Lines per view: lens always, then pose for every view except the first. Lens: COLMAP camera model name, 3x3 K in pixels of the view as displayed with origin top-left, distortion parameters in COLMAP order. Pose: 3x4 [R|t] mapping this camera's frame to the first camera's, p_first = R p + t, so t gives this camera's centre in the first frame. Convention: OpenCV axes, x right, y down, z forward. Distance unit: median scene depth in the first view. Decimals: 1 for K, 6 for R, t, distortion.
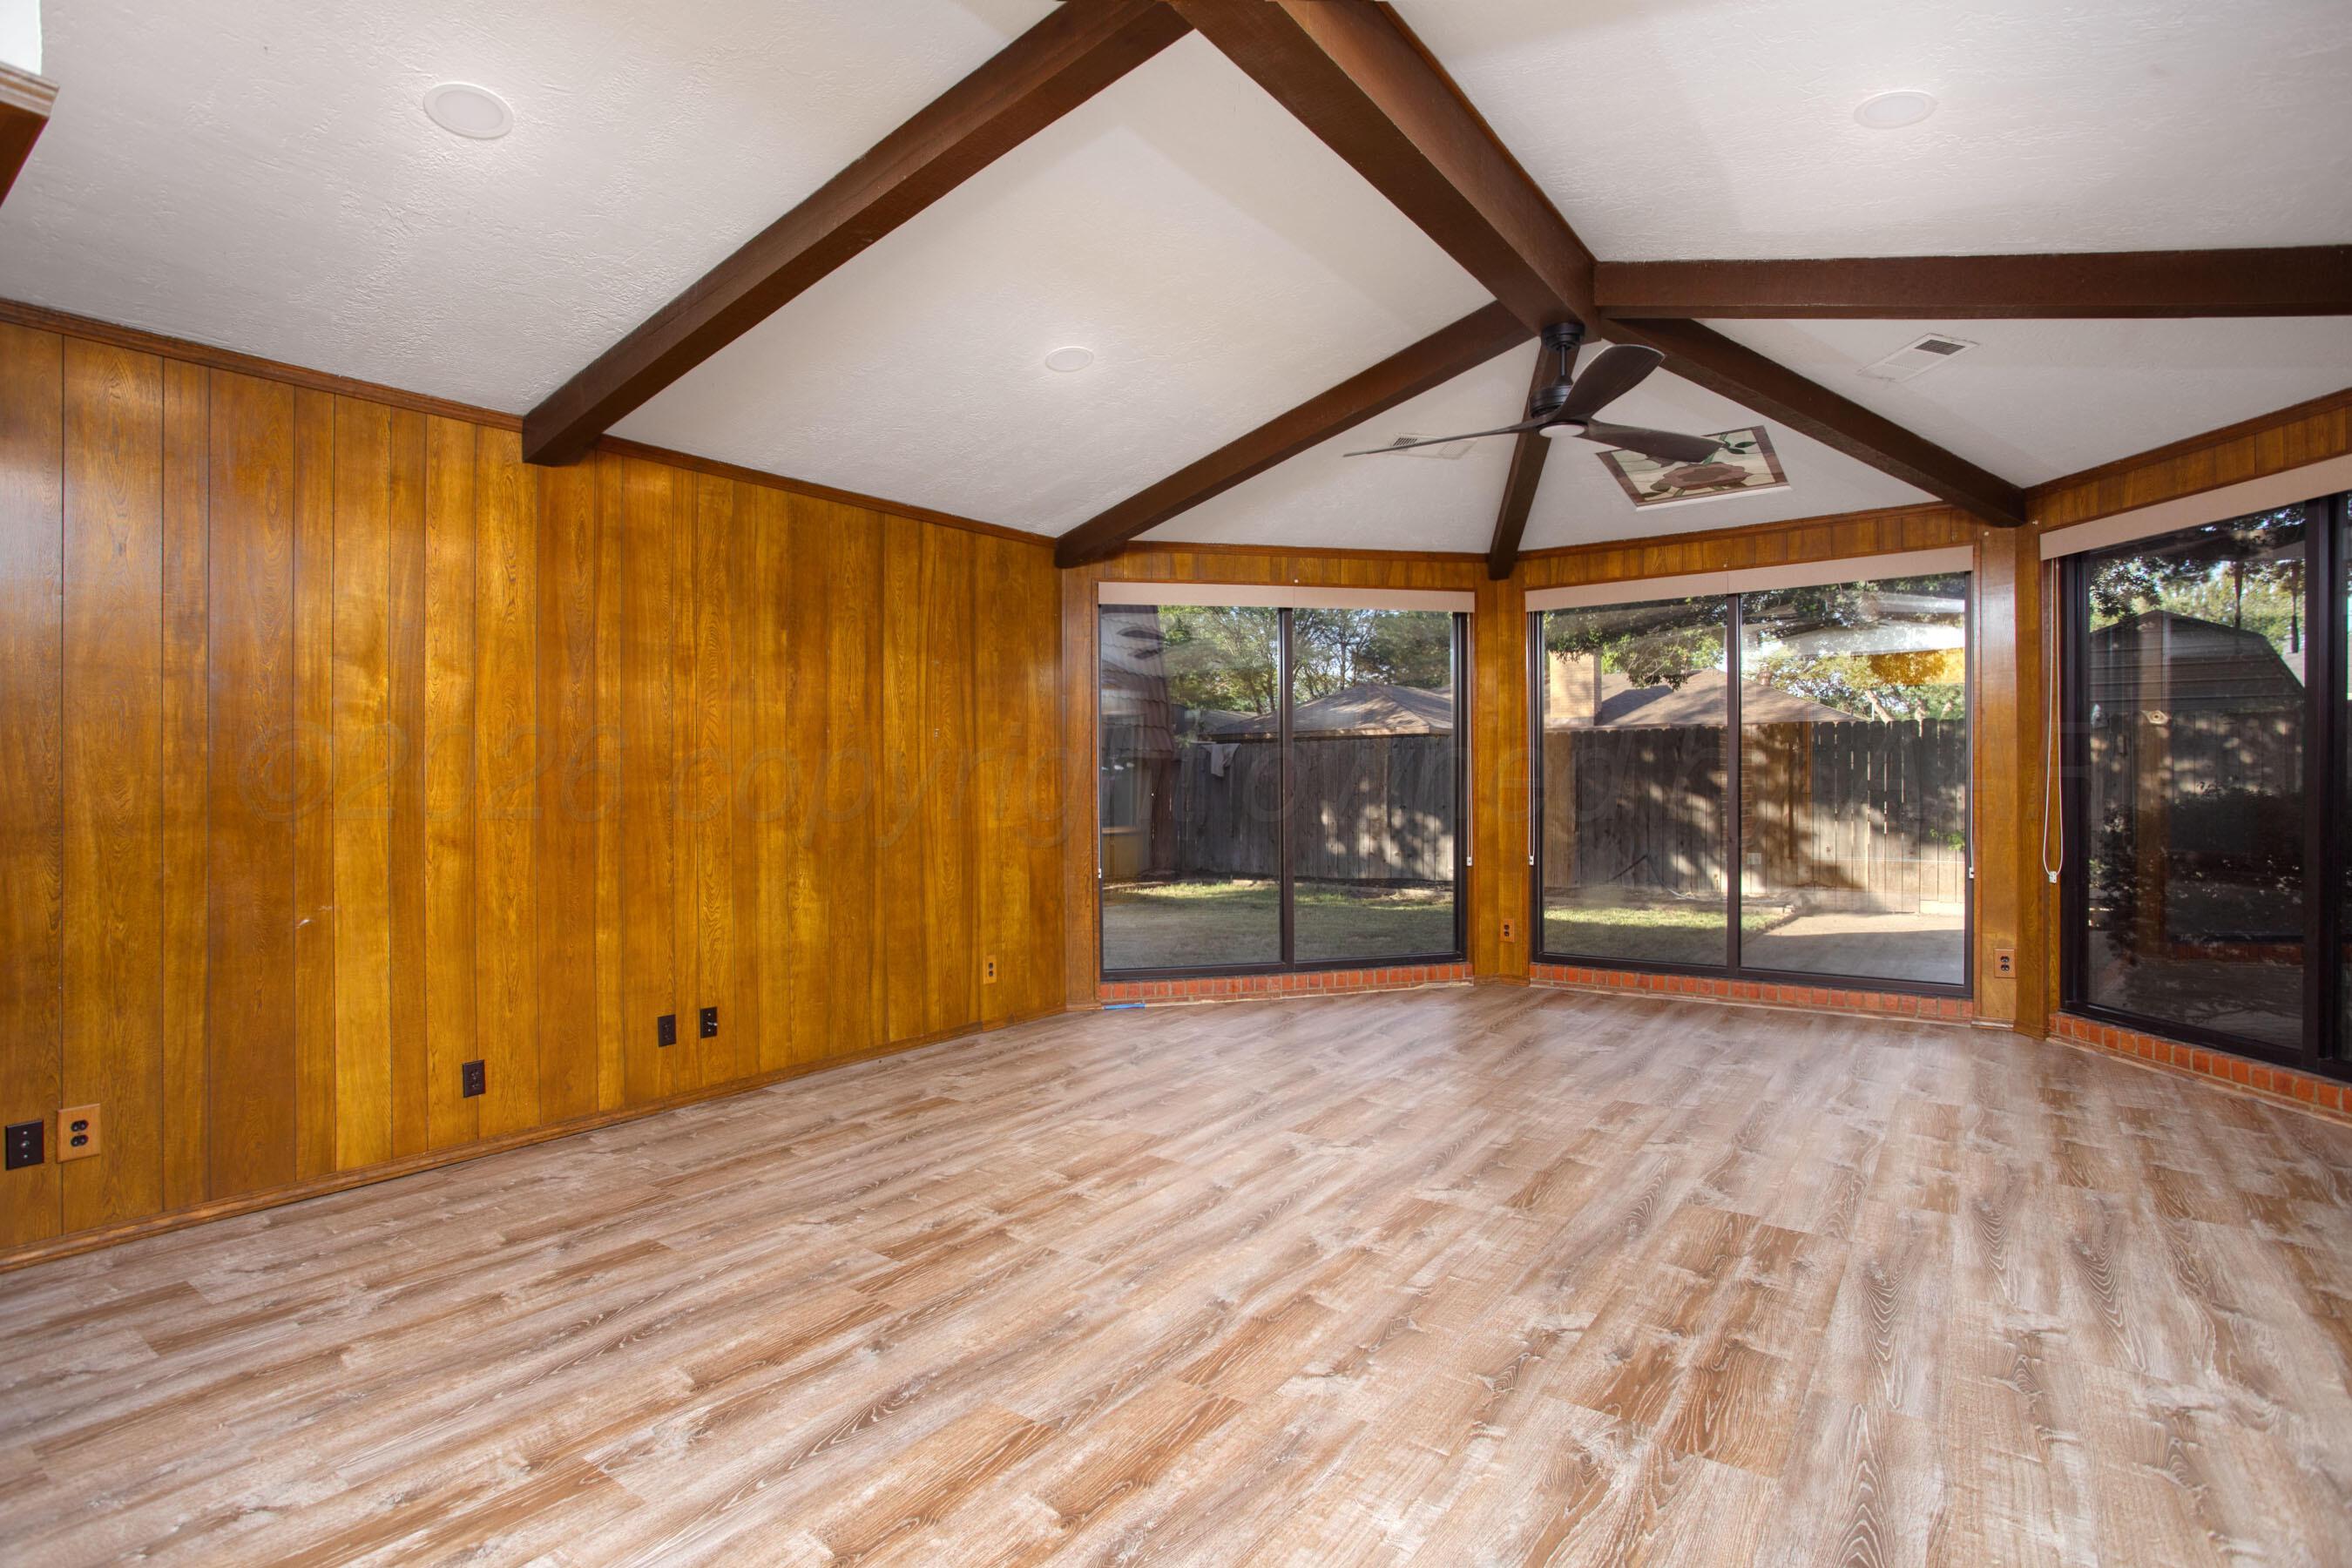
lens RADIAL K [[1167.6, 0, 1176.0], [0, 1167.6, 784.0], [0, 0, 1]] dist [-0.074955, 0.025075]
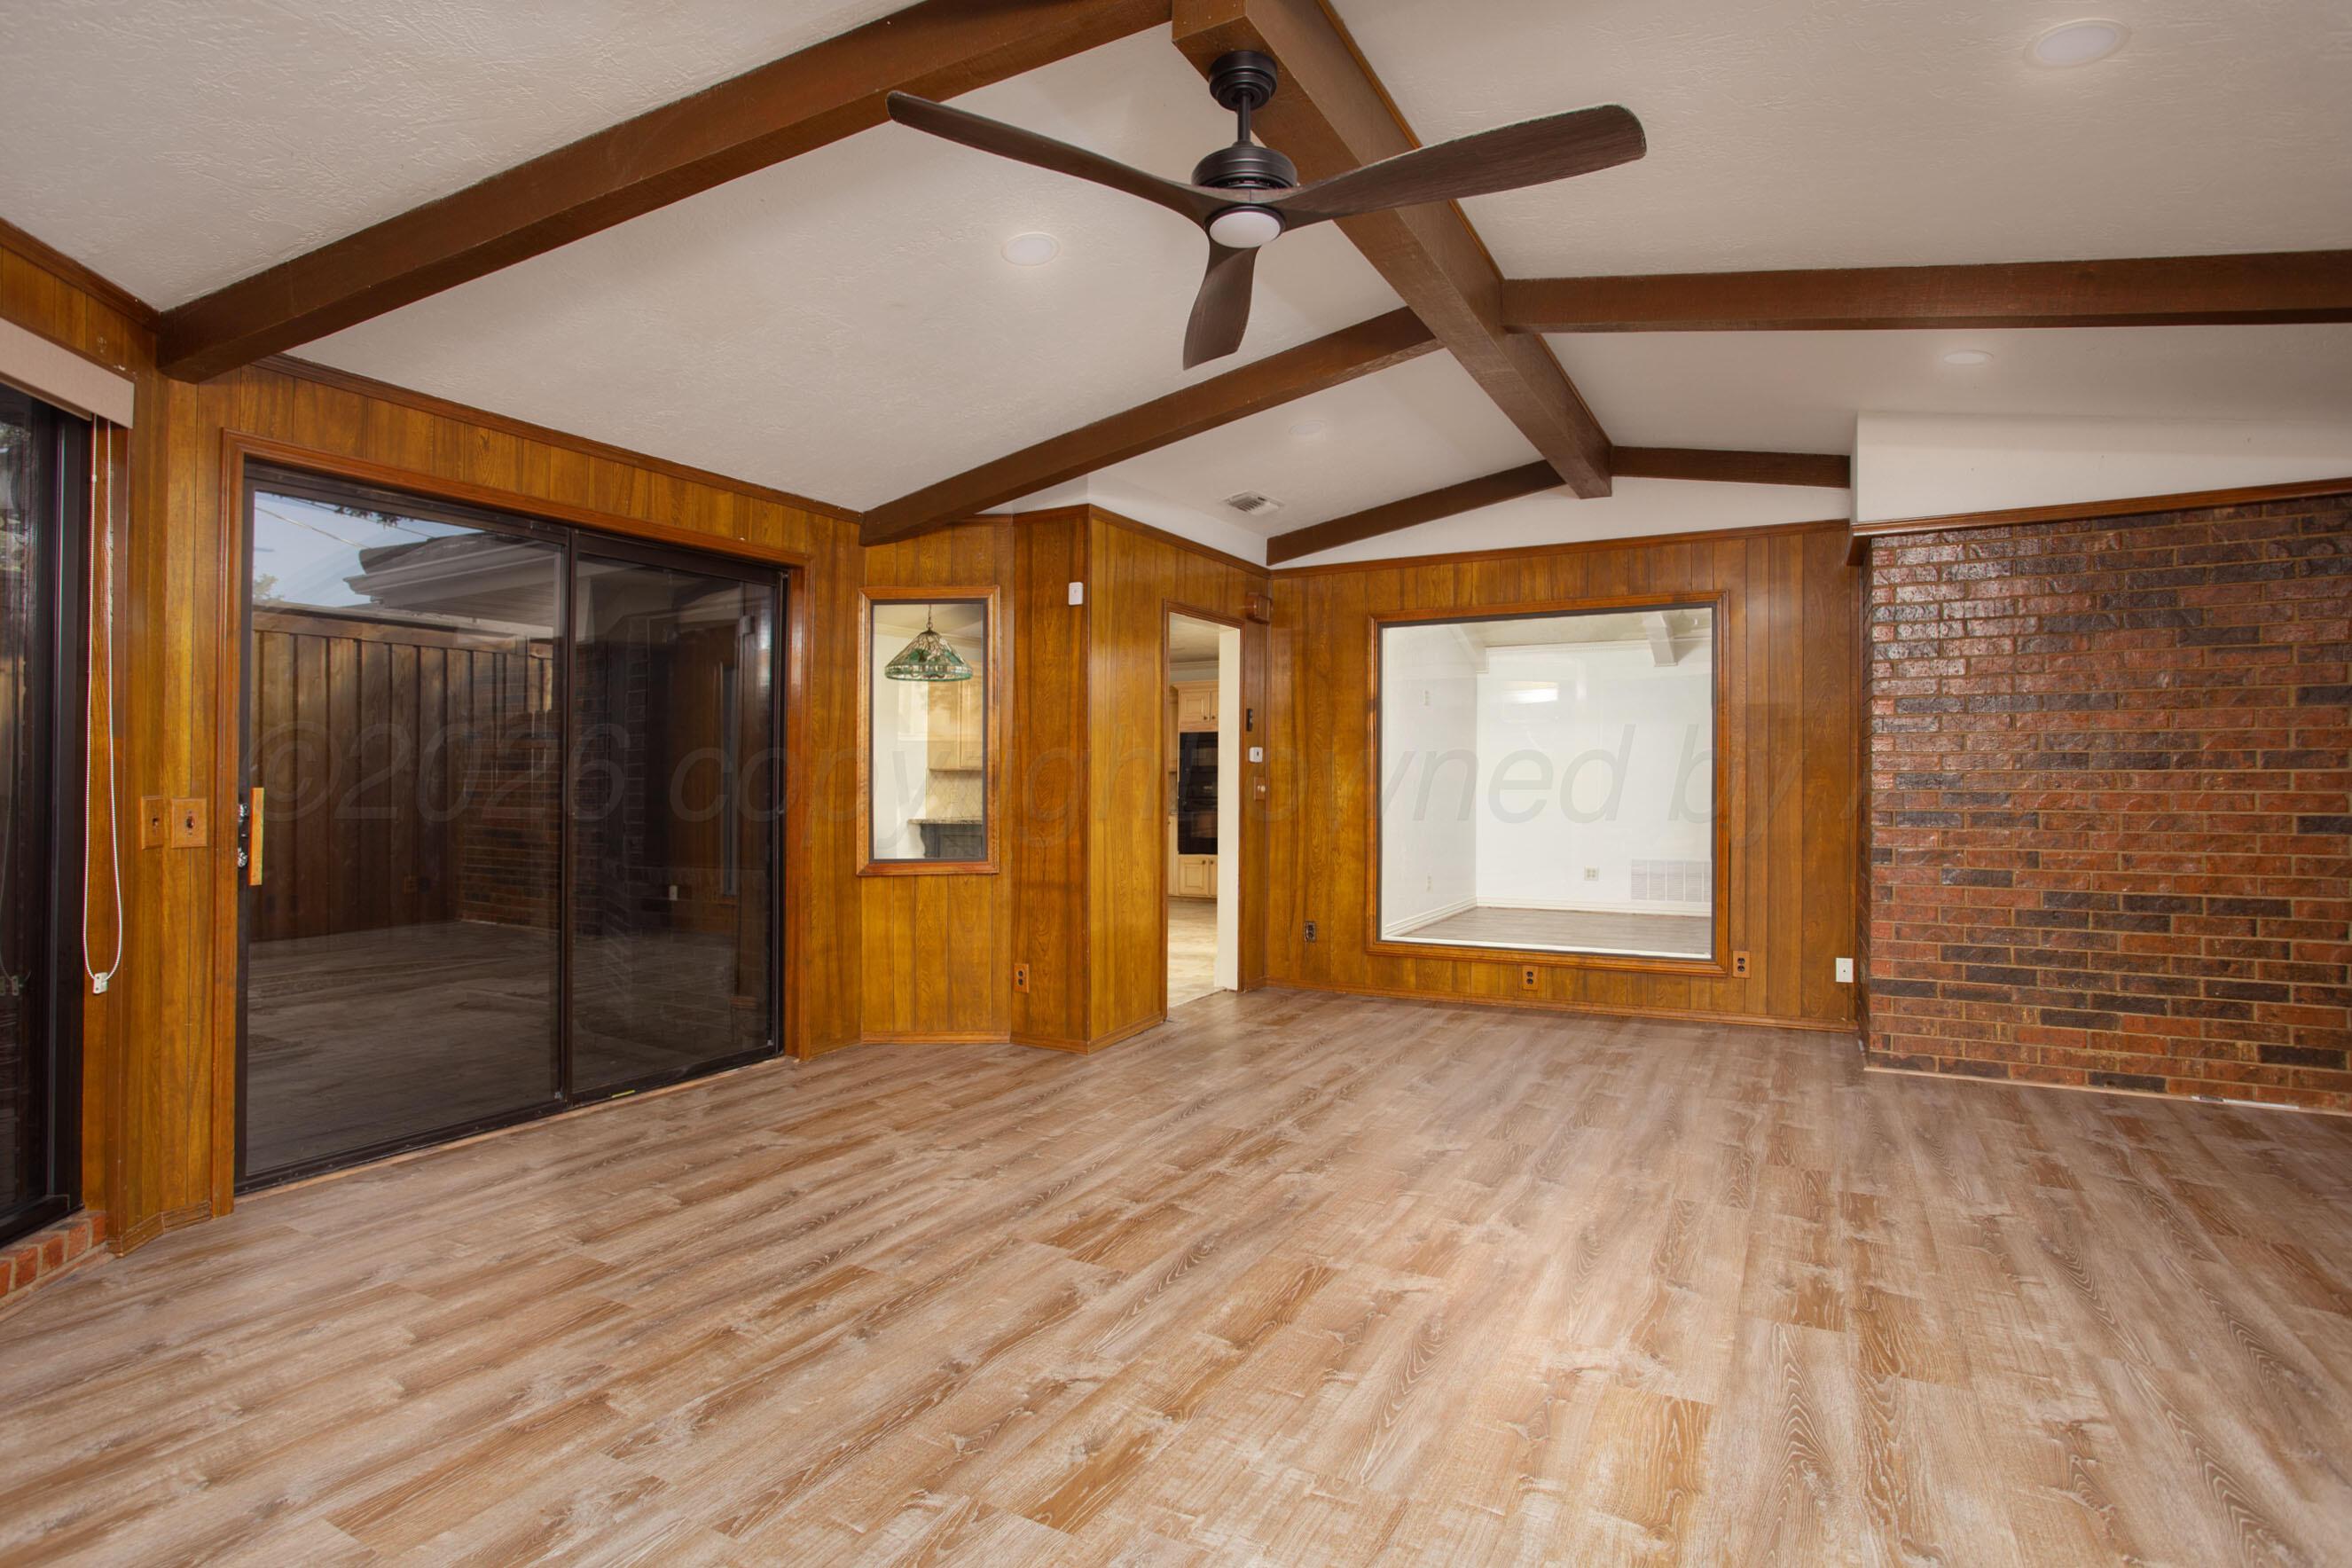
lens RADIAL K [[1167.6, 0, 1176.0], [0, 1167.6, 784.0], [0, 0, 1]] dist [-0.074955, 0.025075]
pose [[-0.992184, 0.010452, -0.124344, 0.539348], [0.010096, 0.999943, 0.003497, -0.009438], [0.124374, 0.002214, -0.992233, 1.951902]]
